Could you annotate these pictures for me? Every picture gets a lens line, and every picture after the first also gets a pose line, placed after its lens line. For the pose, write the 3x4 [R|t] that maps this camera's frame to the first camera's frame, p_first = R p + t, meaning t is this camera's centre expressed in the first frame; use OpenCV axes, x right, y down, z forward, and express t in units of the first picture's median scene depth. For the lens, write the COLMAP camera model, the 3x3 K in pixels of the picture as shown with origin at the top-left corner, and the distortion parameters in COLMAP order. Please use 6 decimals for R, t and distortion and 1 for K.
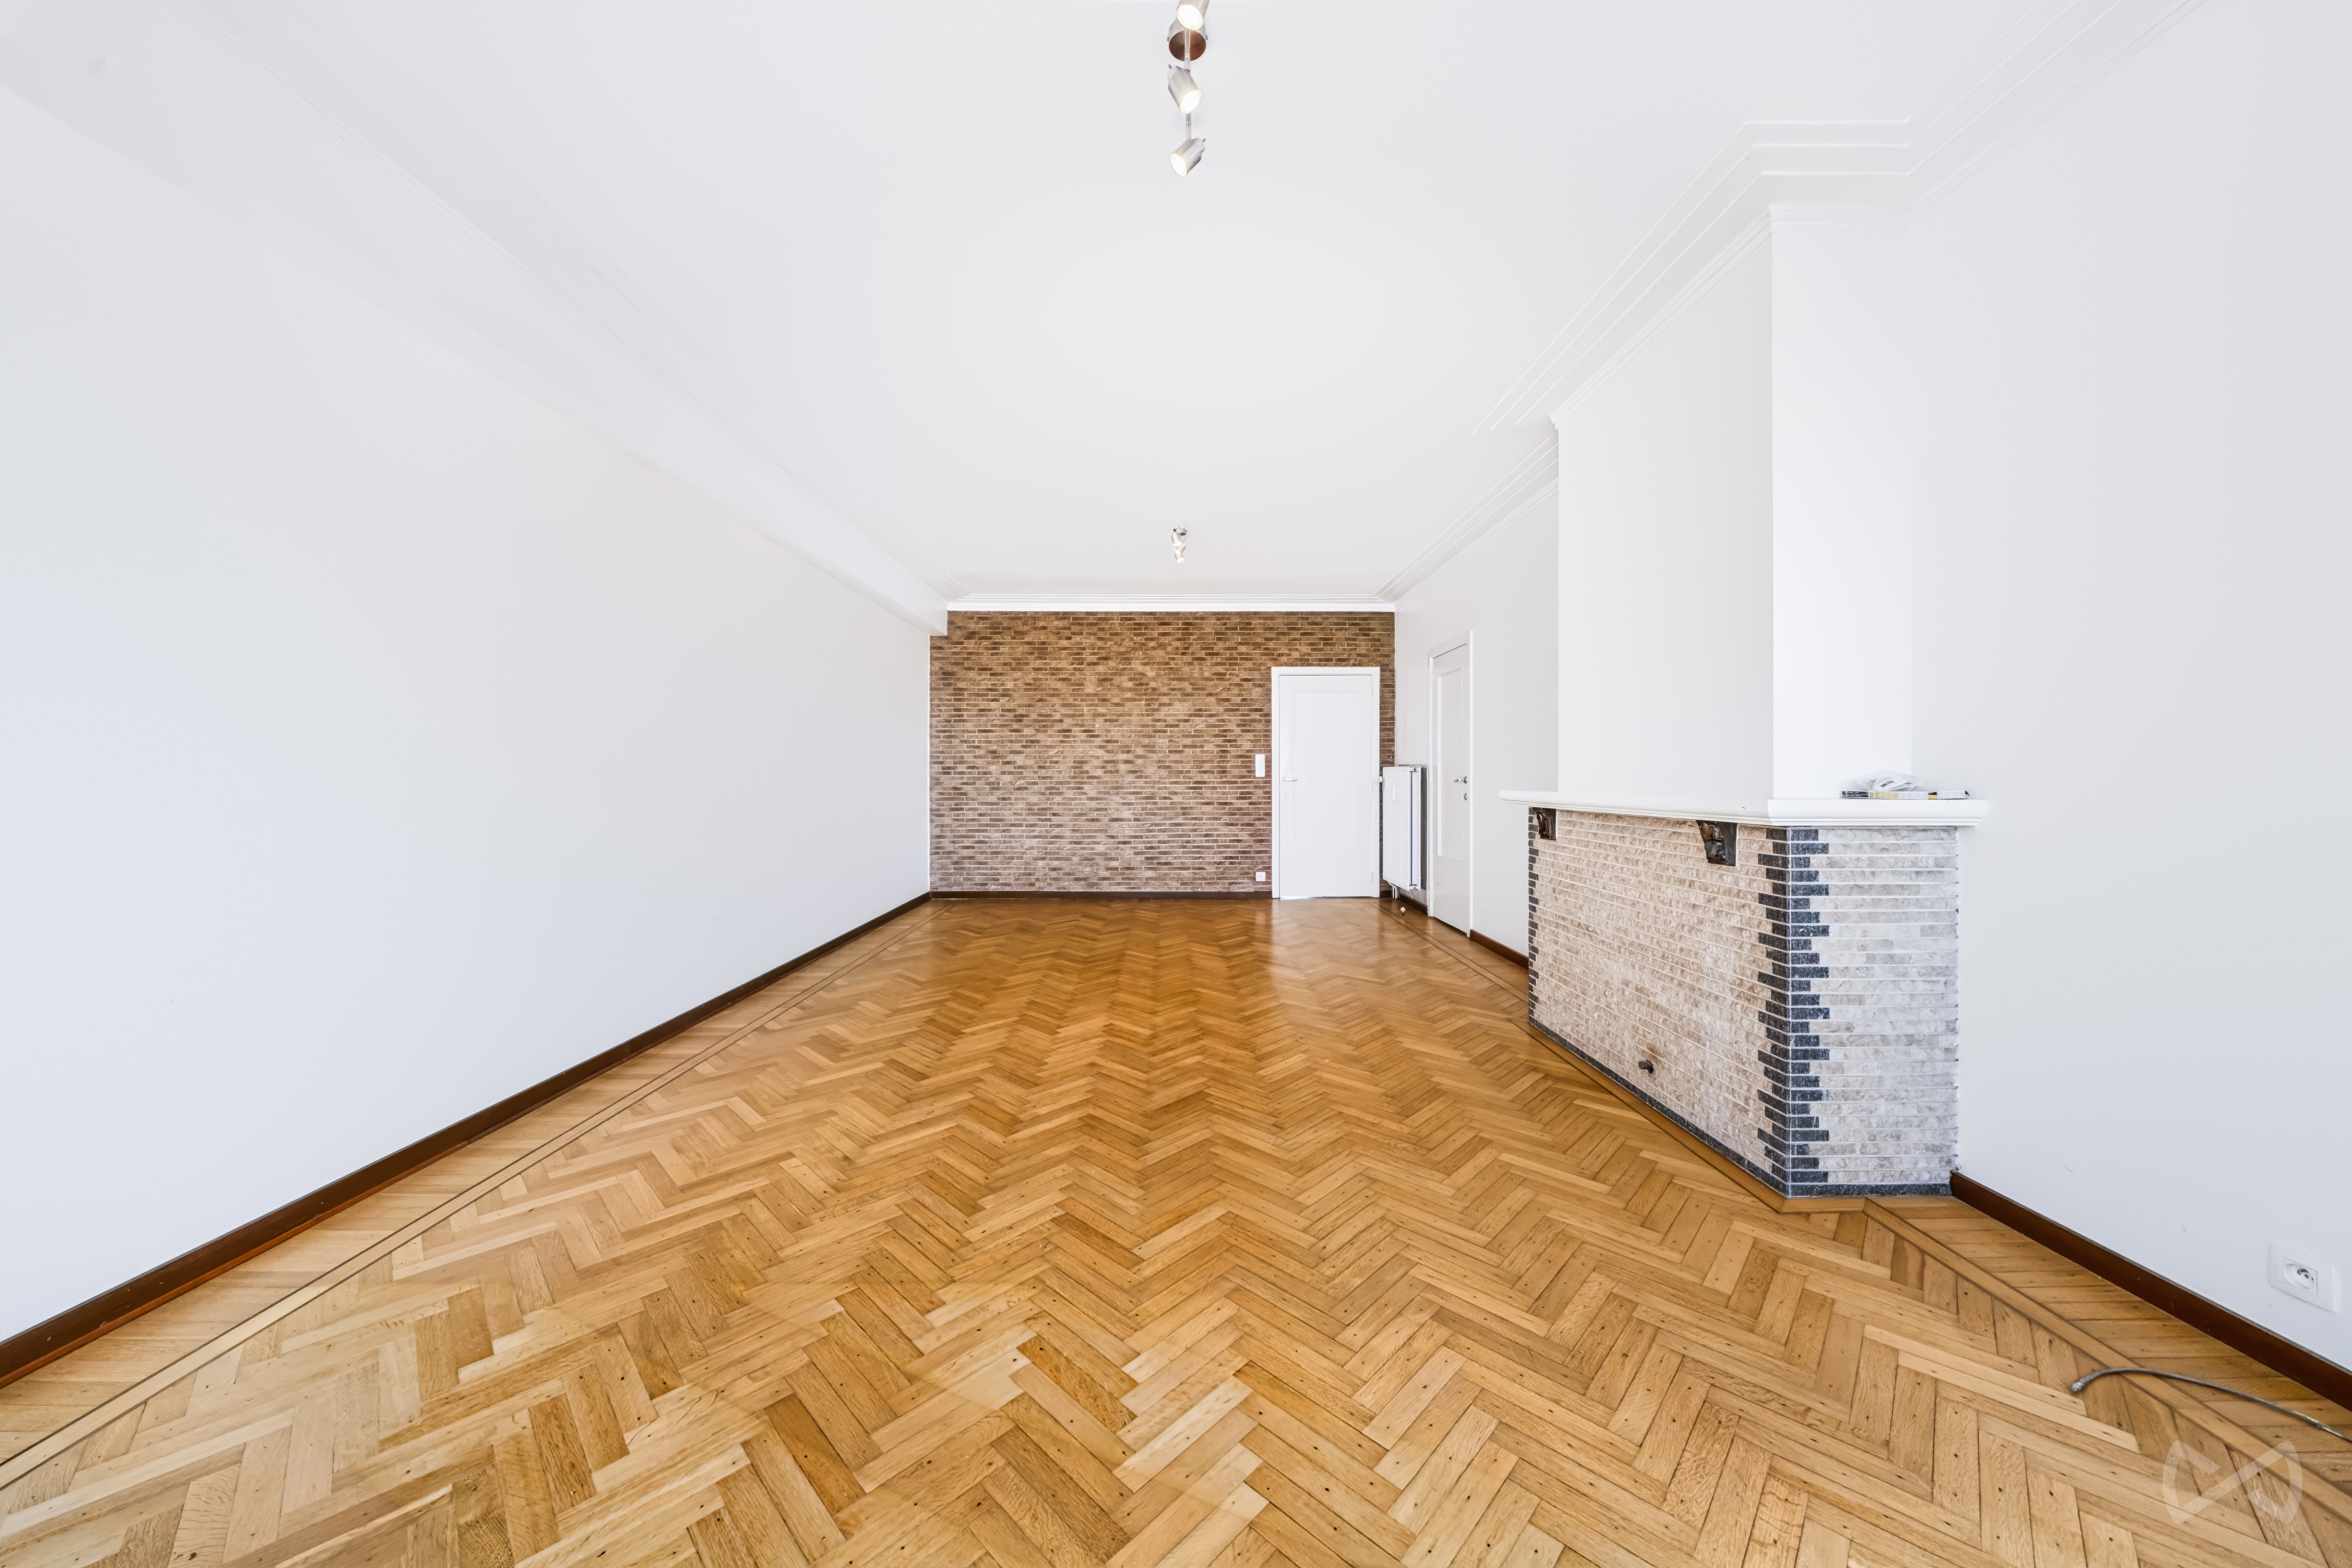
lens RADIAL K [[804.3, 0, 1178.5], [0, 804.3, 778.8], [0, 0, 1]] dist [-0.000078, -0.000010]
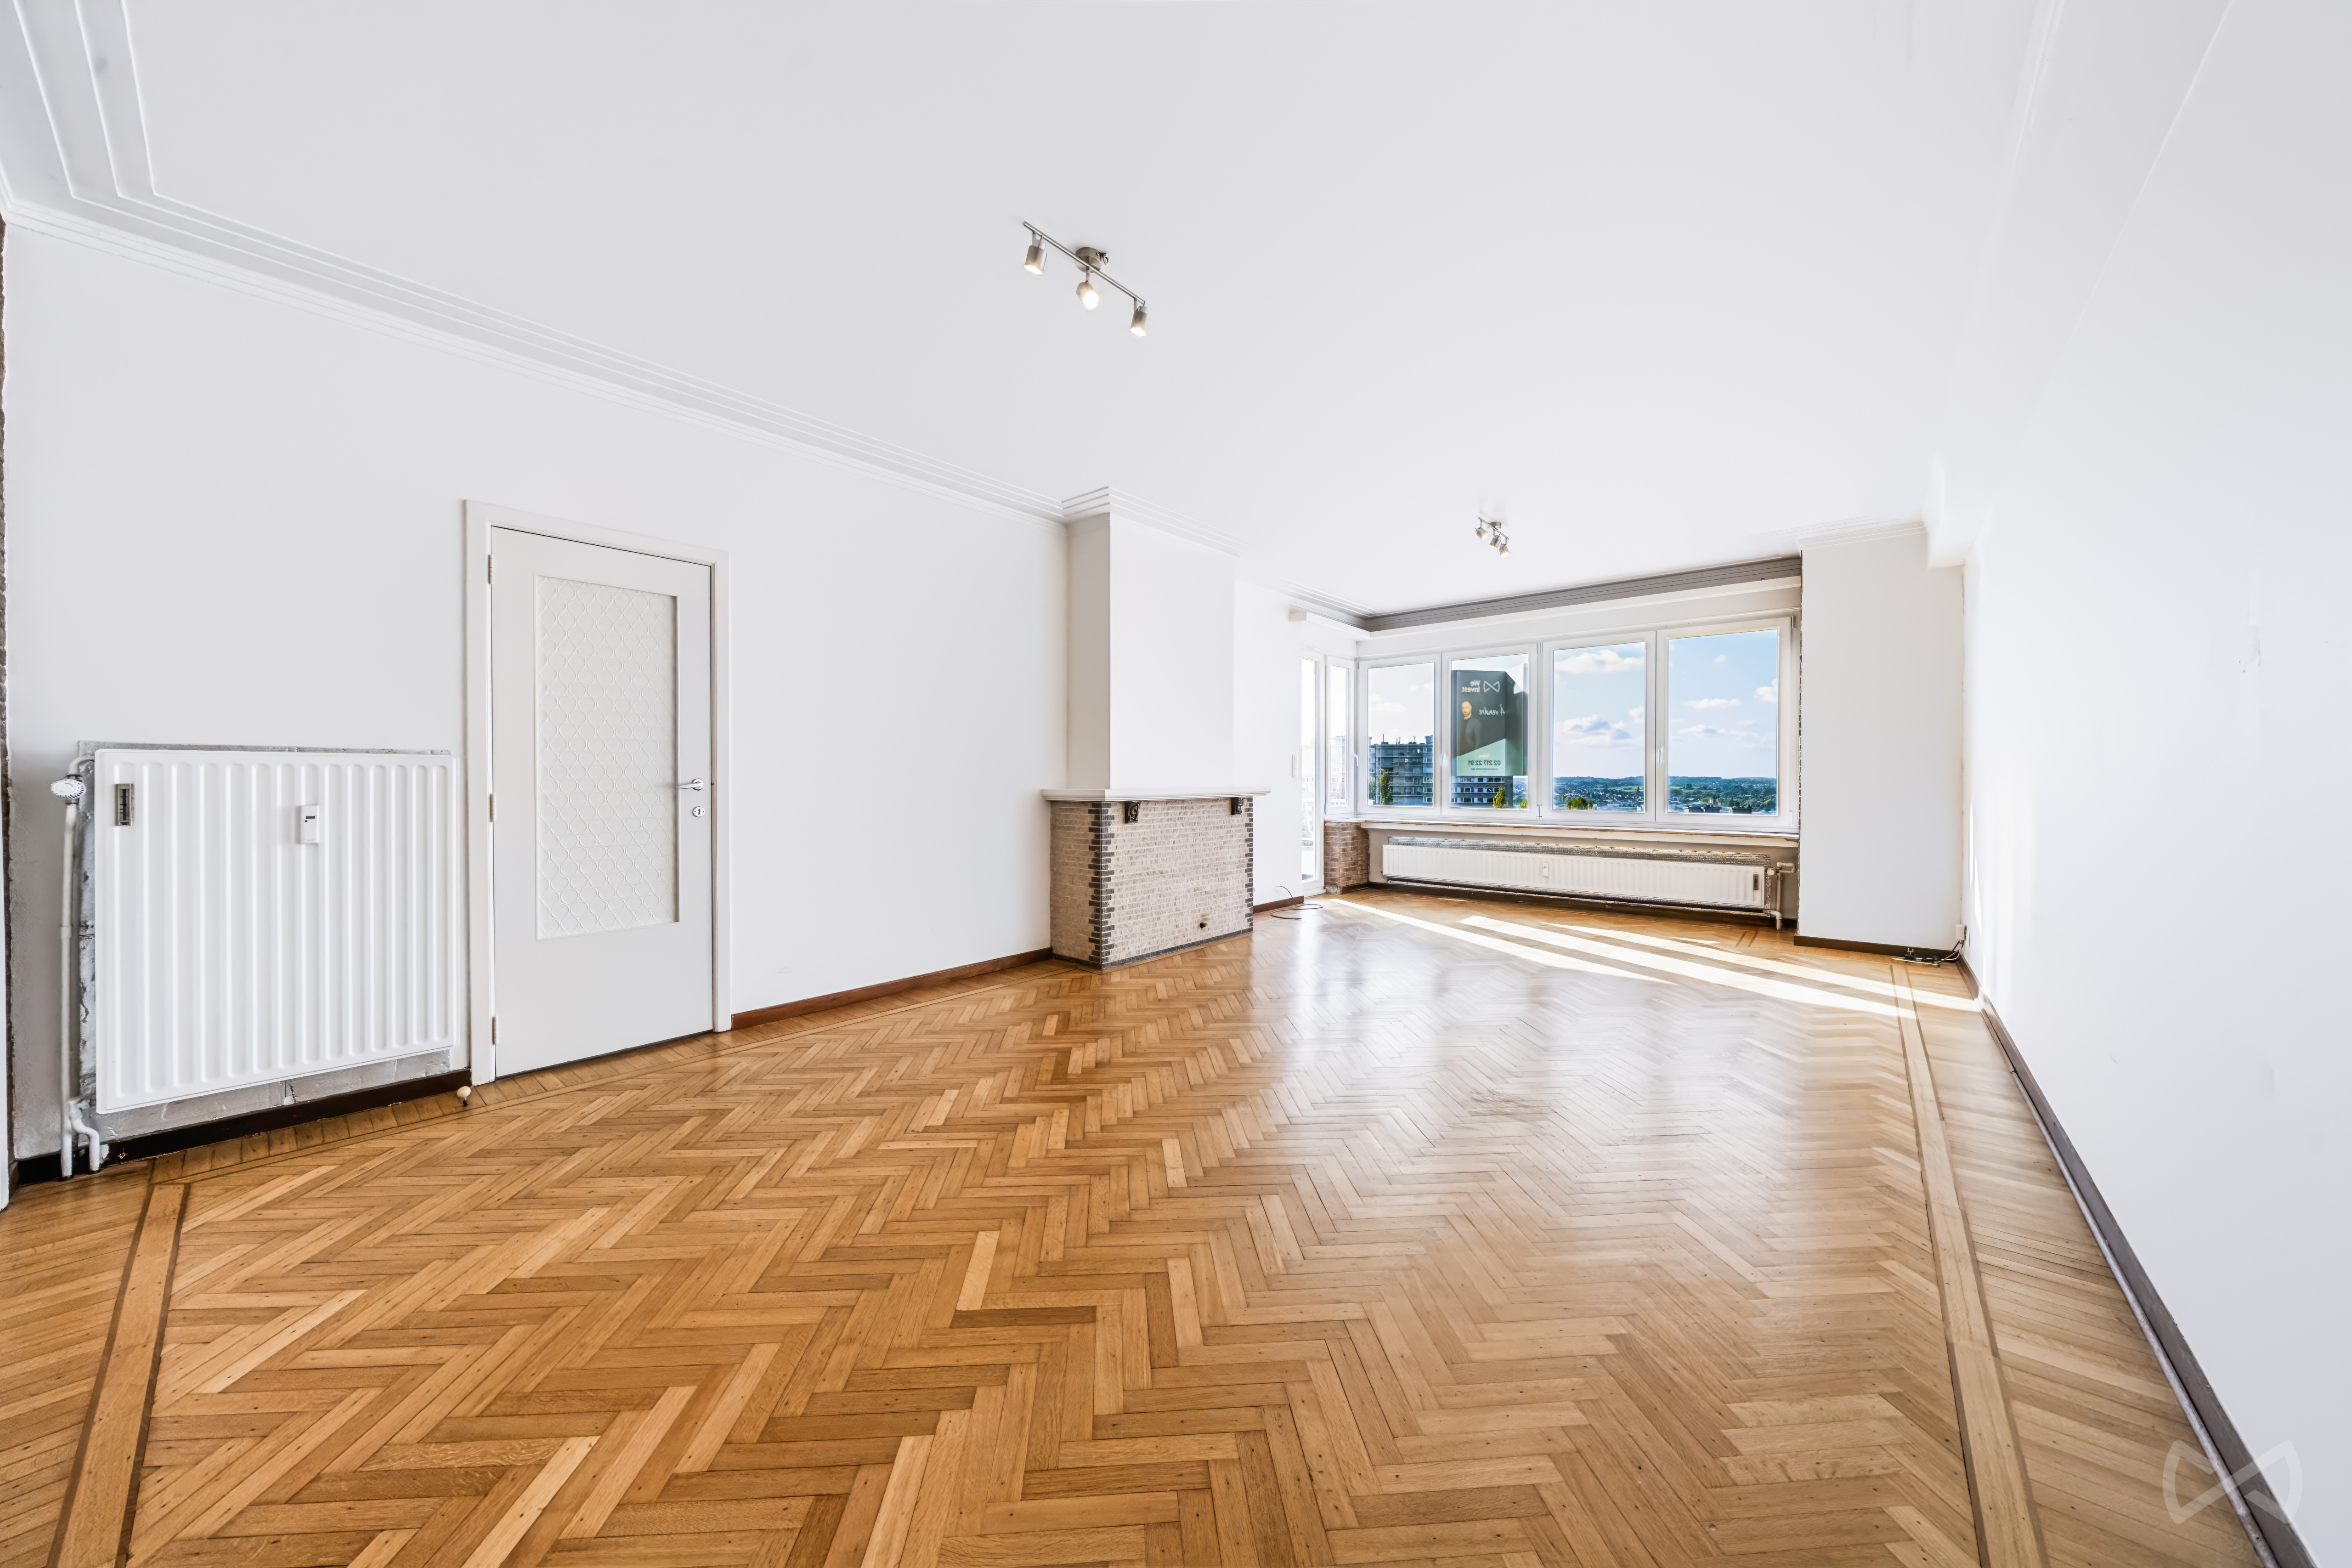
lens RADIAL K [[804.3, 0, 1176.9], [0, 804.3, 775.4], [0, 0, 1]] dist [-0.000078, -0.000010]
pose [[-0.756620, -0.003432, 0.653846, -0.686468], [0.000825, 0.999980, 0.006204, -0.021385], [-0.653855, 0.005234, -0.756602, 2.681367]]
